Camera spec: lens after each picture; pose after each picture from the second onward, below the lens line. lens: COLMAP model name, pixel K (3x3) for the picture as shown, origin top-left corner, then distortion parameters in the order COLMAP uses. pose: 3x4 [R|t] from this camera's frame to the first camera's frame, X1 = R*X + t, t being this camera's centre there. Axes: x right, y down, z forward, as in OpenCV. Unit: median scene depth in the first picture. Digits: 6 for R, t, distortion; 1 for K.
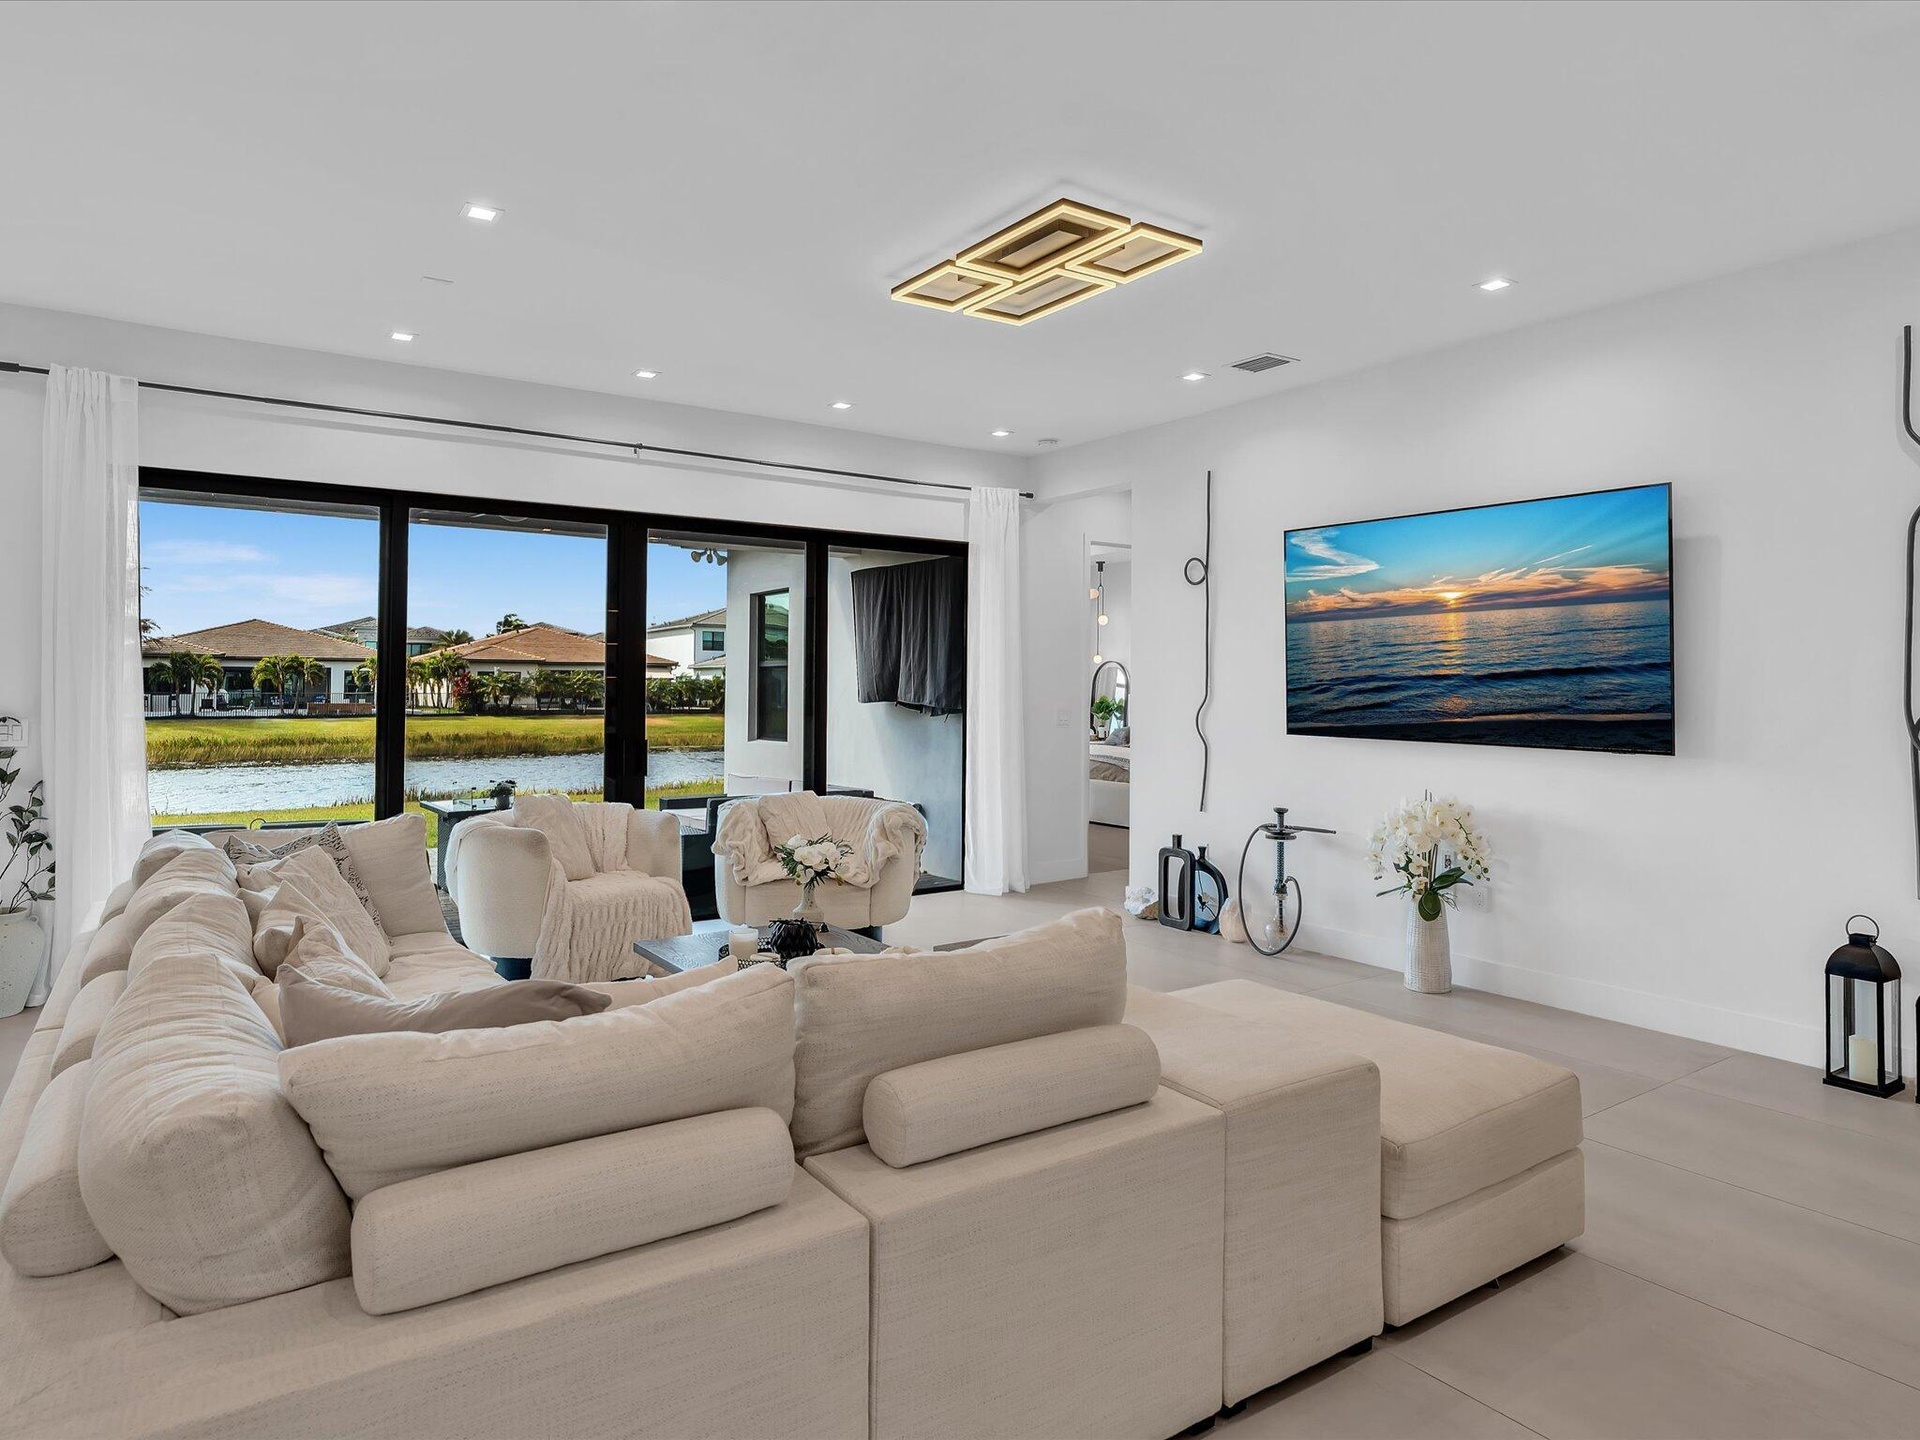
lens RADIAL K [[1142.8, 0, 960.3], [0, 1142.8, 666.8], [0, 0, 1]] dist [-0.001924, 0.000128]
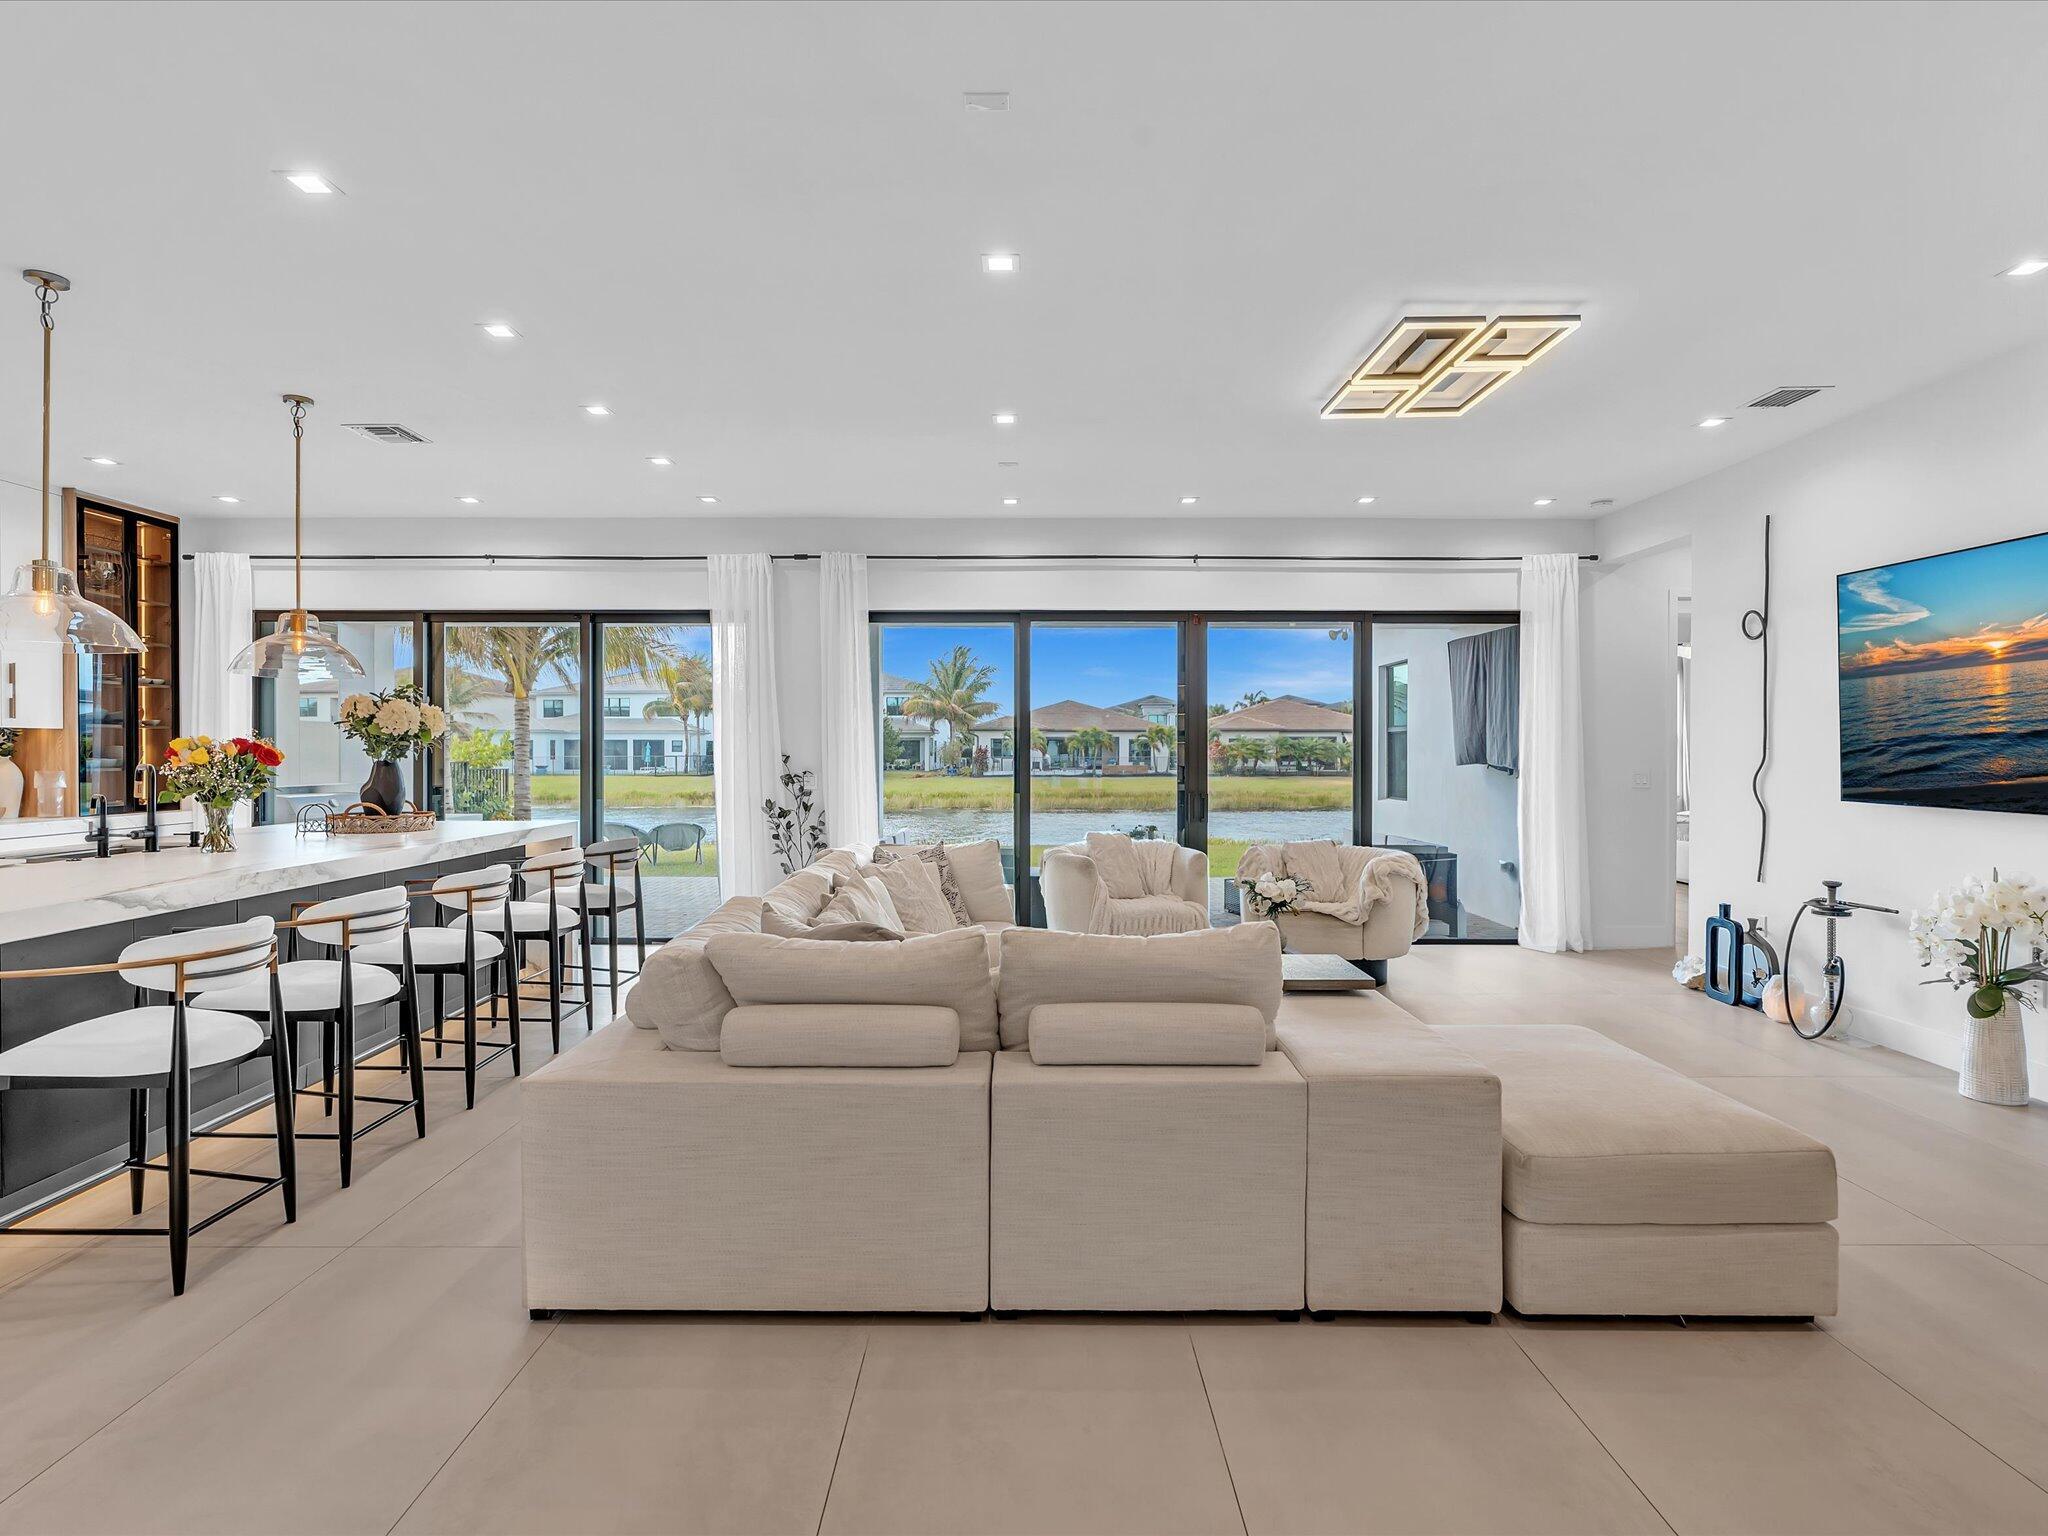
lens RADIAL K [[1041.6, 0, 1024.0], [0, 1041.6, 768.0], [0, 0, 1]] dist [-0.002584, -0.000404]
pose [[0.823335, 0.005447, -0.567529, 0.220022], [0.013657, 0.999474, 0.029406, -0.000107], [0.567391, -0.031961, 0.822828, -0.044954]]
